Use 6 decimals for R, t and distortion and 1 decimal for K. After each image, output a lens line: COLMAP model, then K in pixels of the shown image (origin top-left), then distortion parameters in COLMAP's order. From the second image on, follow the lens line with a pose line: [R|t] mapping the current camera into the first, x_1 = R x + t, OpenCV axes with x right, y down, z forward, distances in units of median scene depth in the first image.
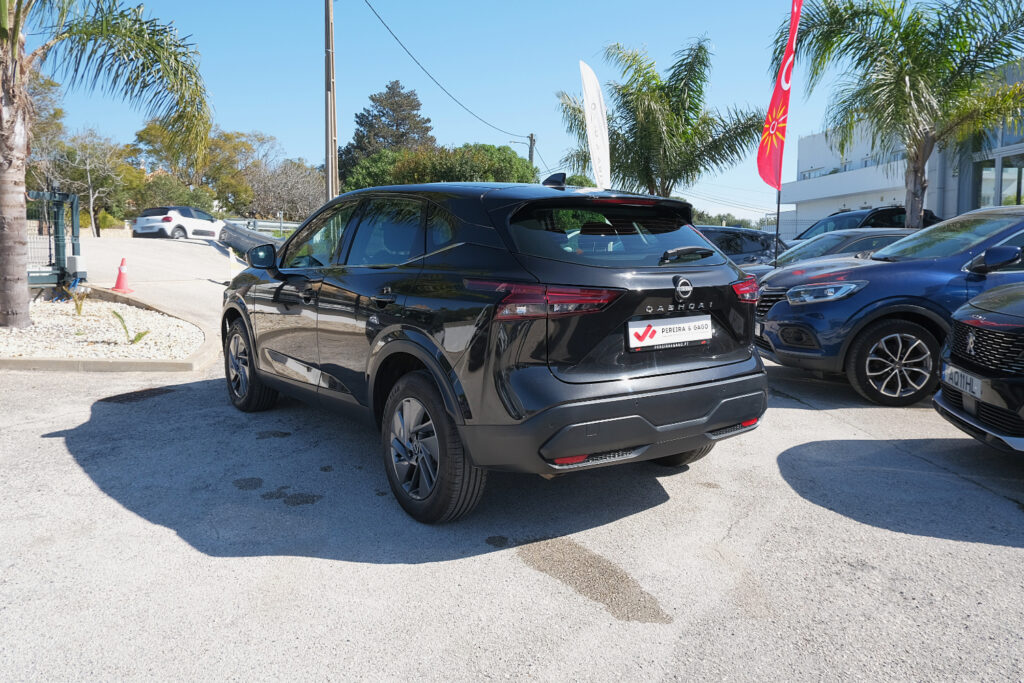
lens RADIAL K [[804.1, 0, 512.0], [0, 804.1, 341.5], [0, 0, 1]] dist [0.000677, -0.007035]
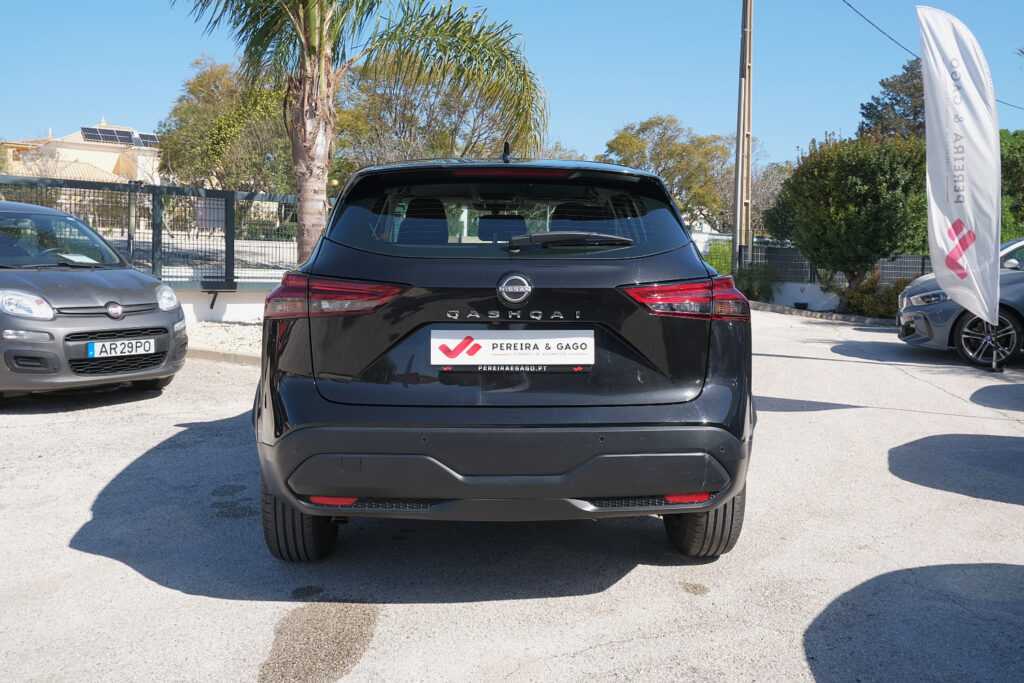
lens RADIAL K [[938.4, 0, 512.0], [0, 938.4, 341.5], [0, 0, 1]] dist [0.006244, -0.009998]
pose [[0.838324, 0.054622, -0.542429, 0.267886], [-0.075193, 0.997044, -0.015809, -0.002265], [0.539962, 0.054040, 0.839953, 0.121125]]
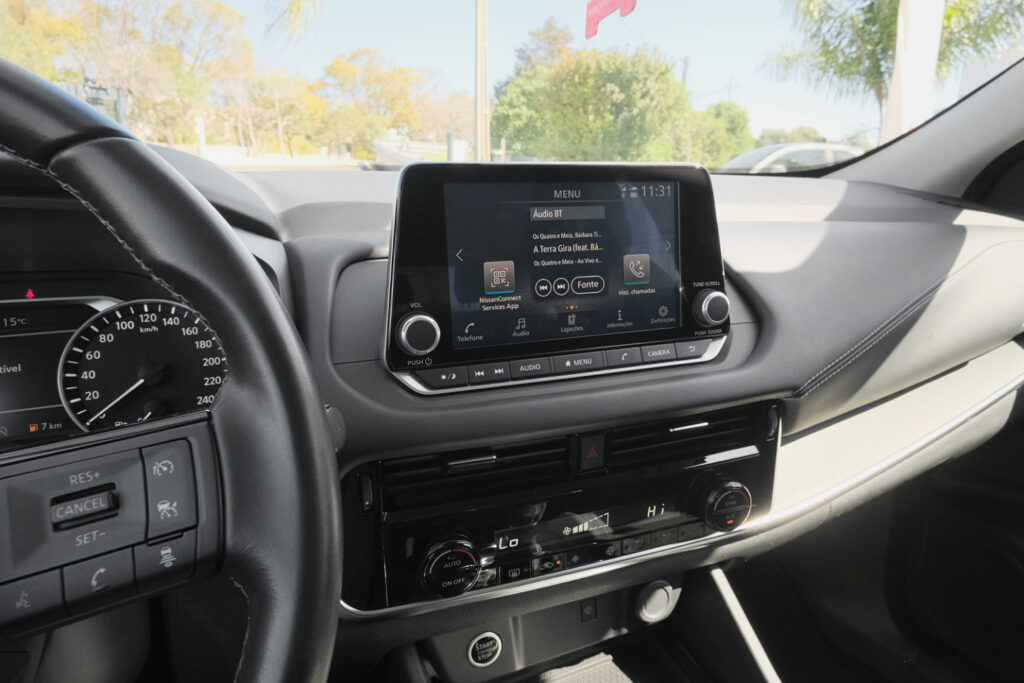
lens RADIAL K [[646.2, 0, 513.6], [0, 646.2, 335.4], [0, 0, 1]] dist [-0.009463, 0.003572]
pose [[0.981625, 0.052871, -0.183347, -0.092169], [-0.028836, 0.990915, 0.131361, -0.062775], [0.188627, -0.123660, 0.974232, 0.607774]]
